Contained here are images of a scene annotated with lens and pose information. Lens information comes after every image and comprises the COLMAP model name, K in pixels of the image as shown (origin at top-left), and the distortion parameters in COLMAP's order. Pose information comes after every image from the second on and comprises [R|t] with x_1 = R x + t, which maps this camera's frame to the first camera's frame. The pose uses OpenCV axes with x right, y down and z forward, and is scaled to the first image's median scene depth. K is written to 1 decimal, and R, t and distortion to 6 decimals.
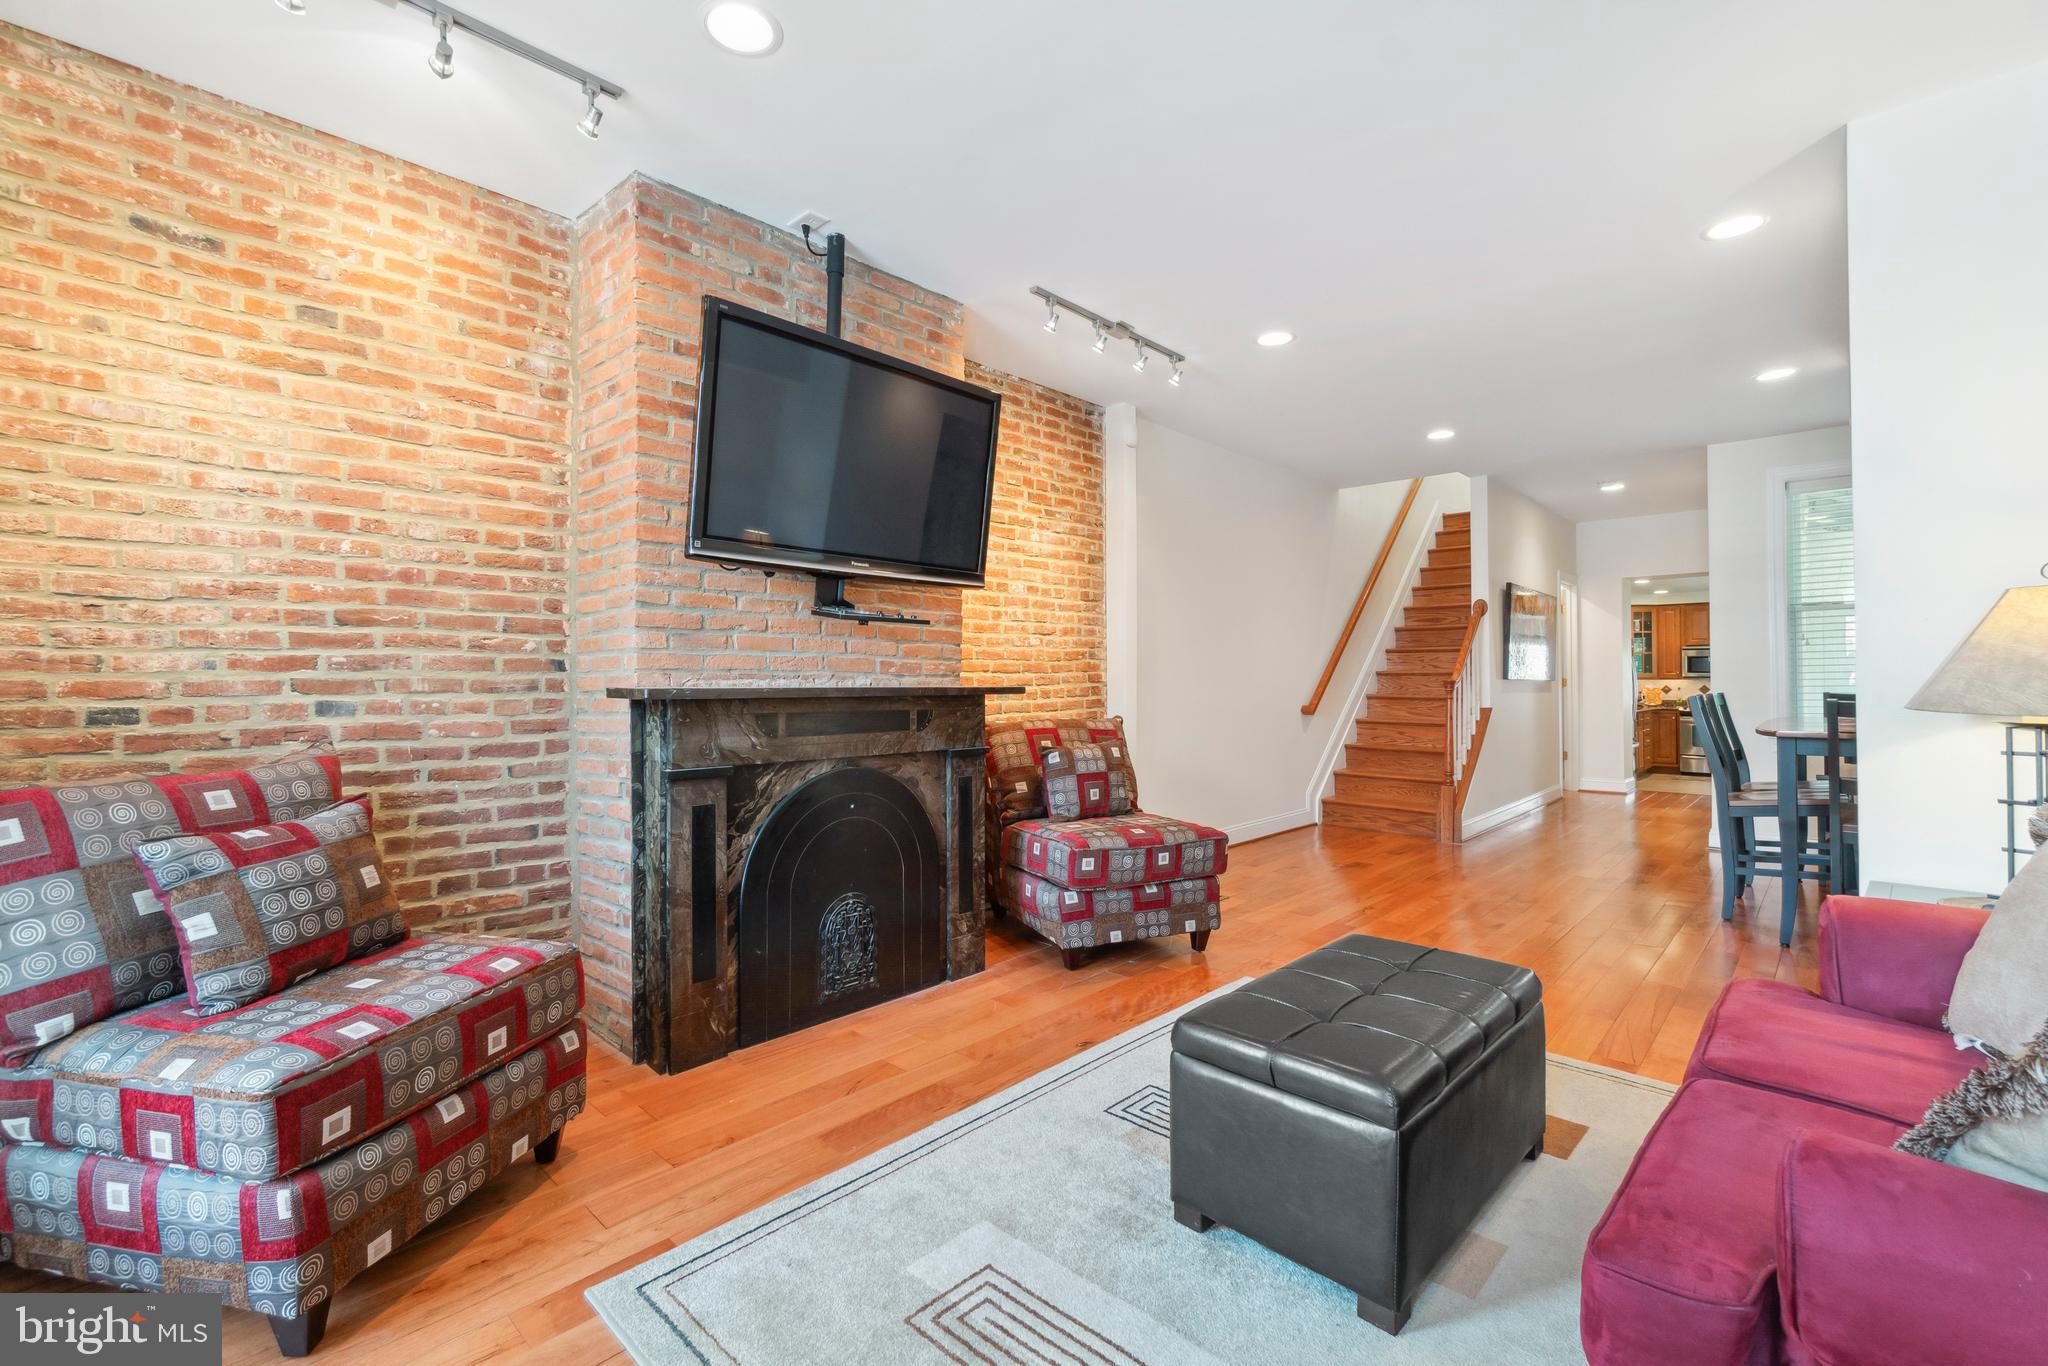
lens RADIAL K [[900.3, 0, 994.9], [0, 900.3, 675.3], [0, 0, 1]] dist [-0.000969, -0.000118]
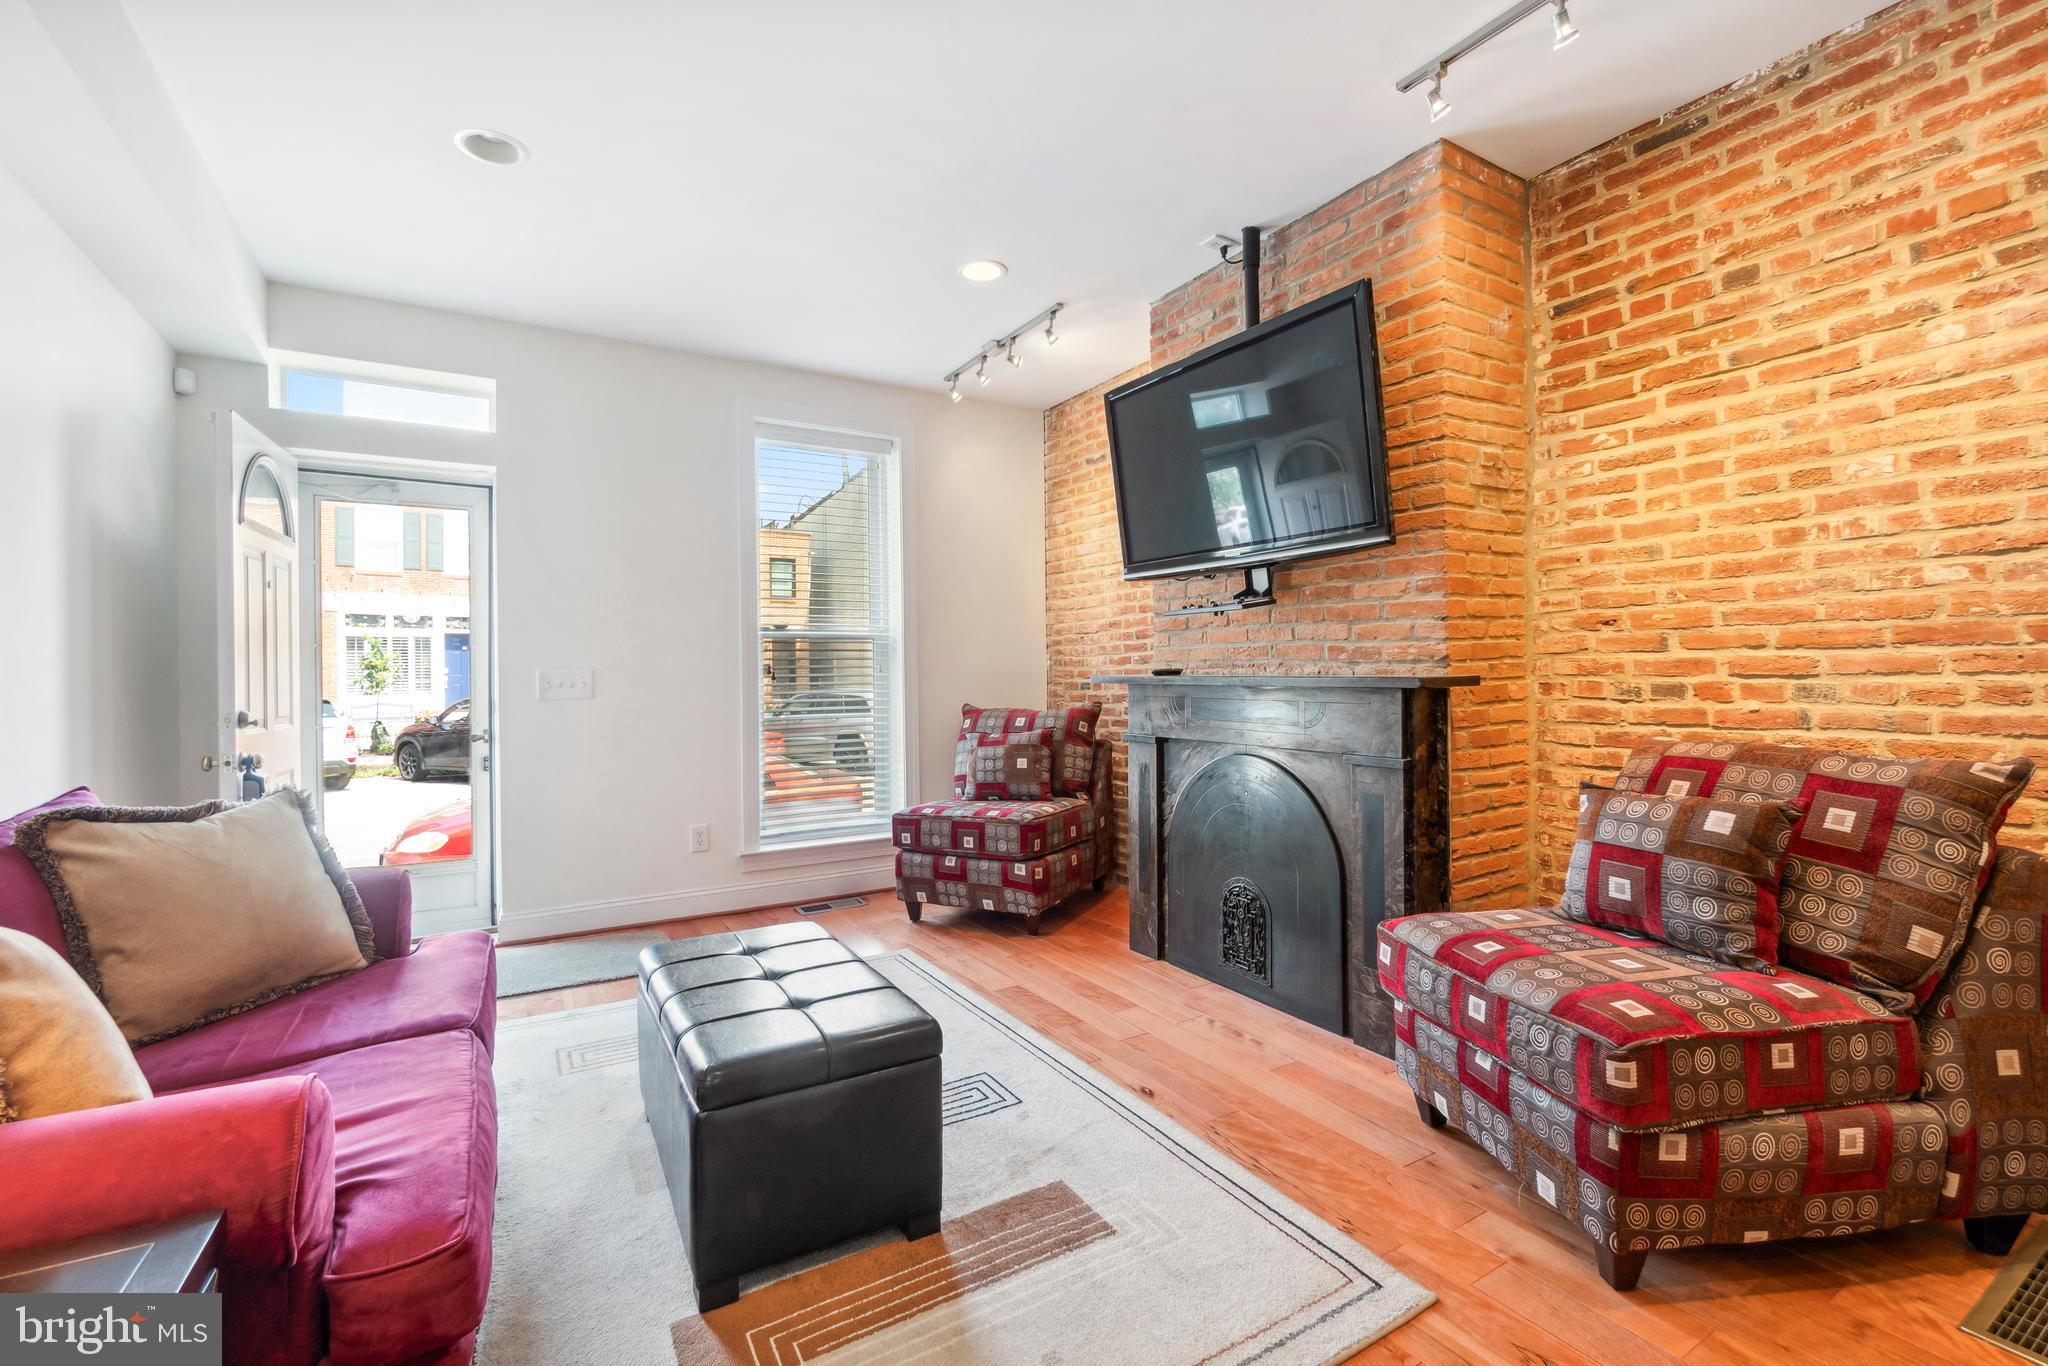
lens RADIAL K [[892.2, 0, 1020.7], [0, 892.2, 673.1], [0, 0, 1]] dist [-0.003457, -0.000569]
pose [[-0.259677, 0.007485, -0.965667, 0.791740], [0.016725, 0.999855, 0.003252, 0.002509], [0.965551, -0.015306, -0.259764, 0.922877]]
